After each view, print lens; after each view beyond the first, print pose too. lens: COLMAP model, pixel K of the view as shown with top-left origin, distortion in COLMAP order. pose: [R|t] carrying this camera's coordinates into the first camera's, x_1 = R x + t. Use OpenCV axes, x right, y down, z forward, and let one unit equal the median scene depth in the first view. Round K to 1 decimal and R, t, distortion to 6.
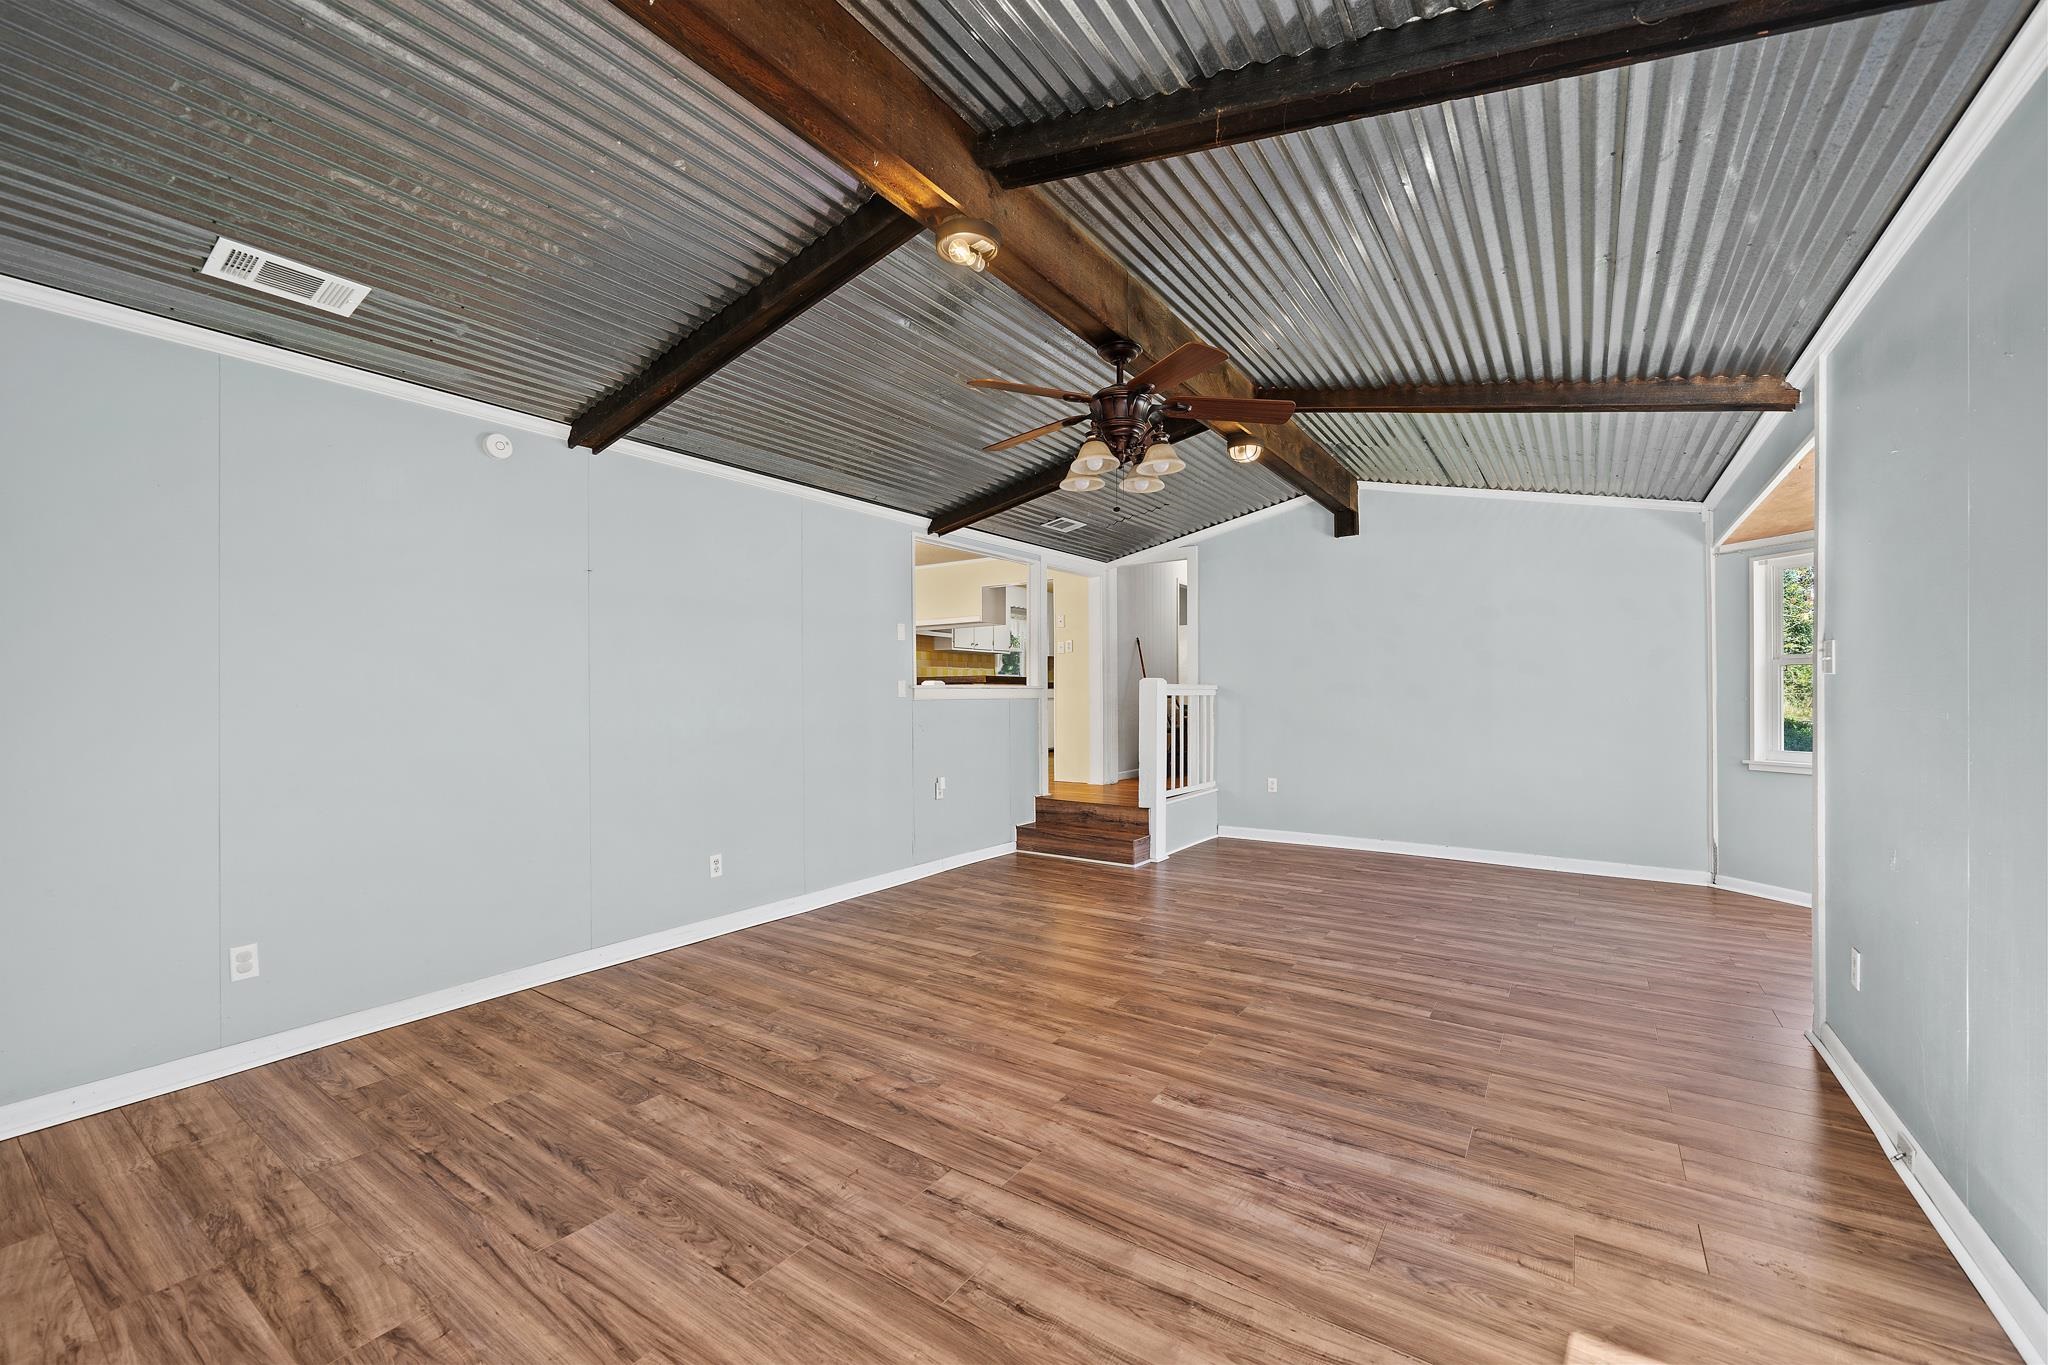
lens RADIAL K [[783.8, 0, 1028.4], [0, 783.8, 690.5], [0, 0, 1]] dist [0.001563, 0.000146]
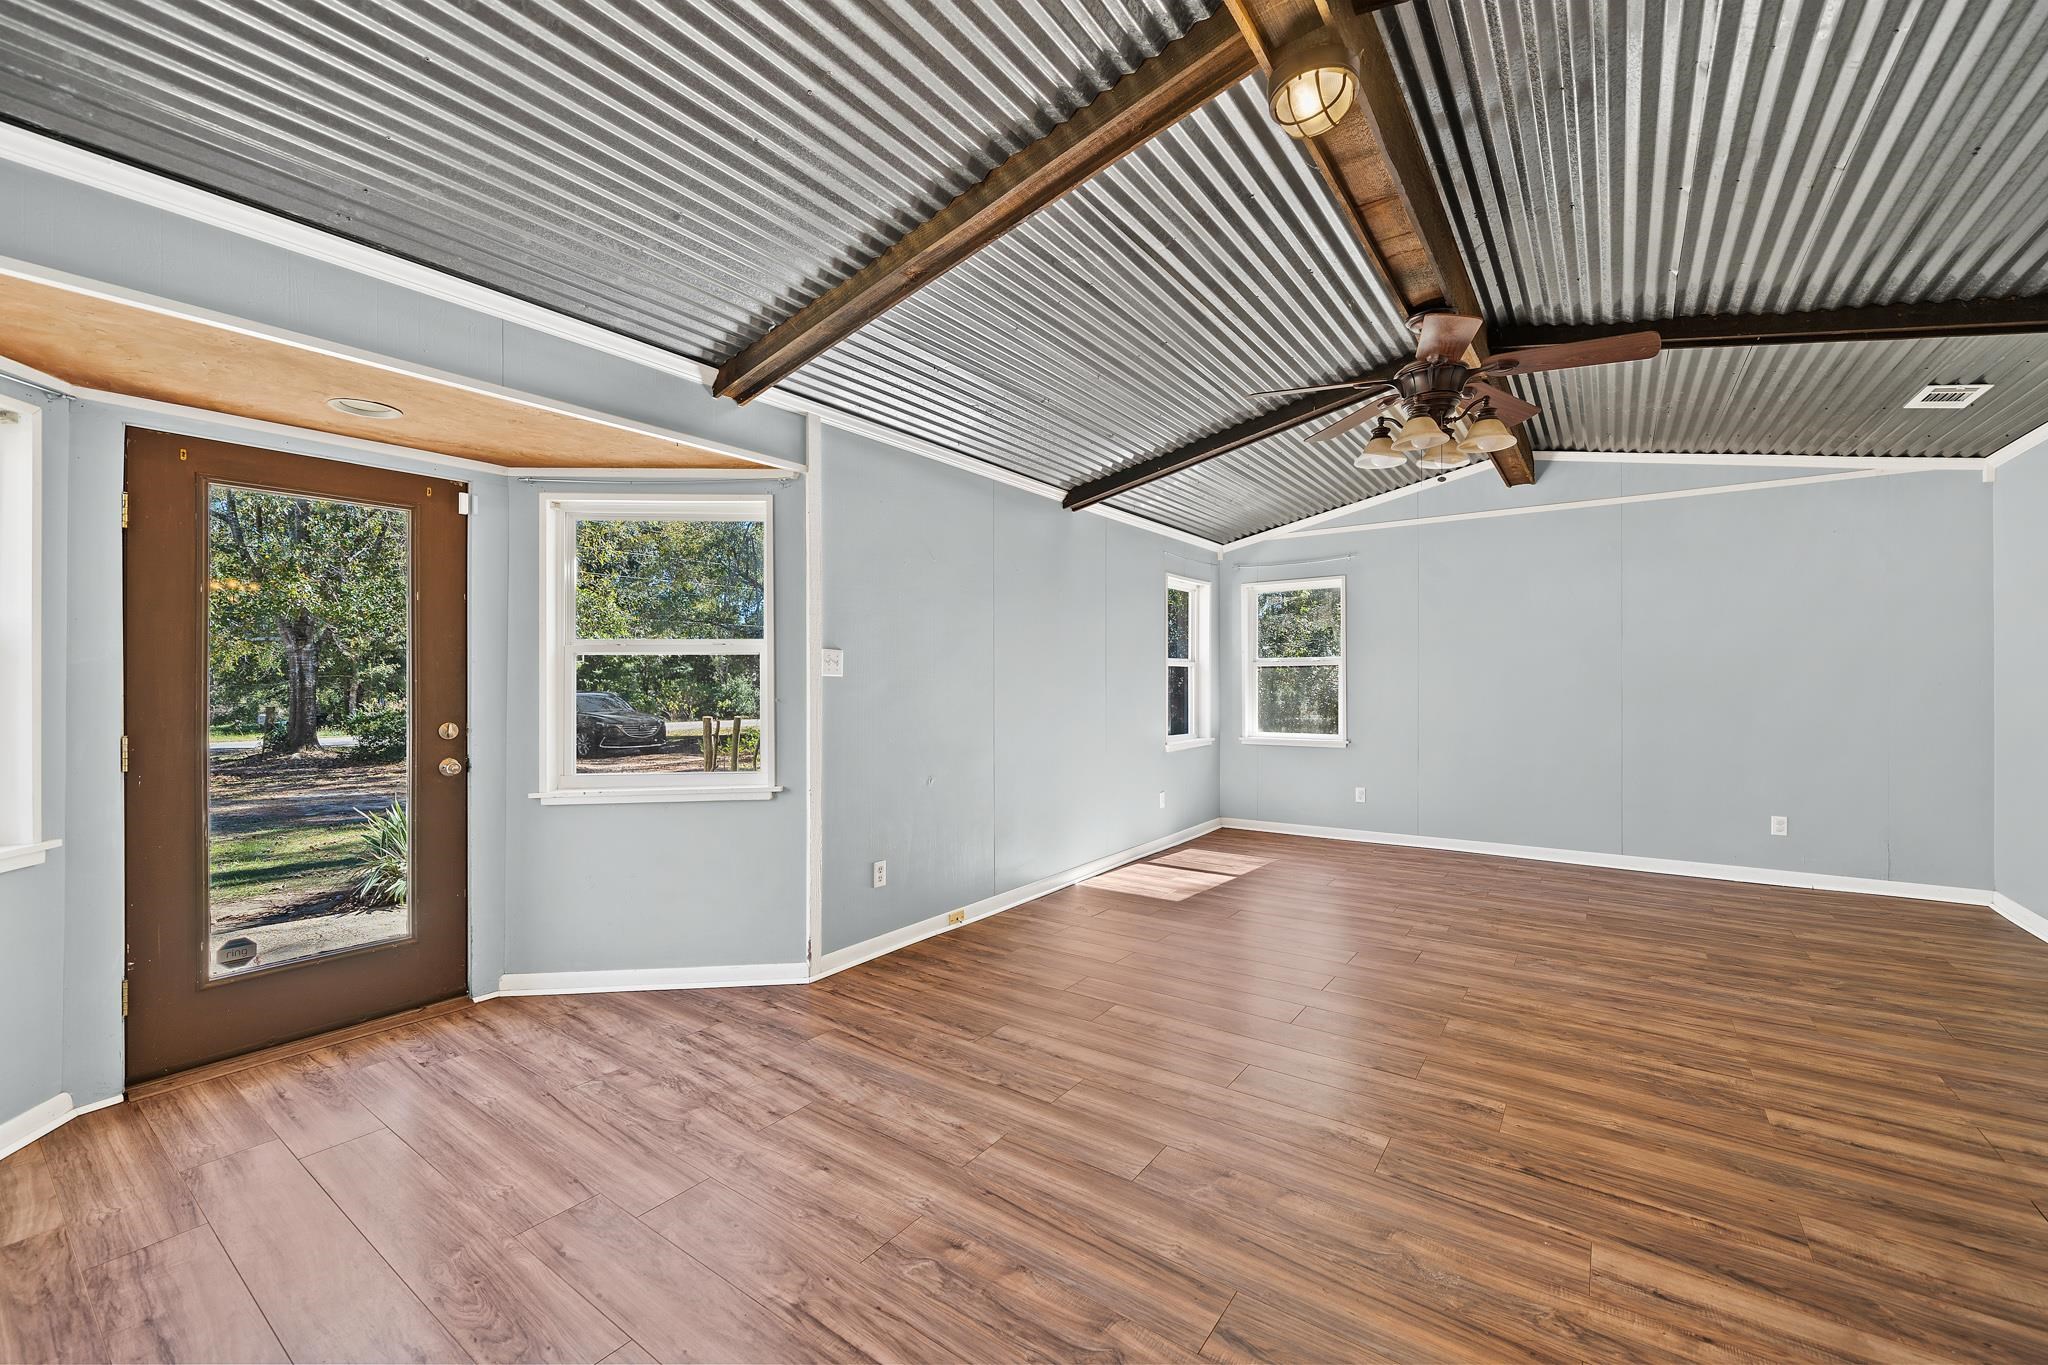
lens RADIAL K [[783.8, 0, 1027.9], [0, 783.8, 684.1], [0, 0, 1]] dist [0.001563, 0.000146]
pose [[-0.999475, 0.012866, 0.029735, 0.538737], [0.012661, 0.999895, -0.007065, 0.006528], [-0.029823, -0.006685, -0.999533, 1.845911]]
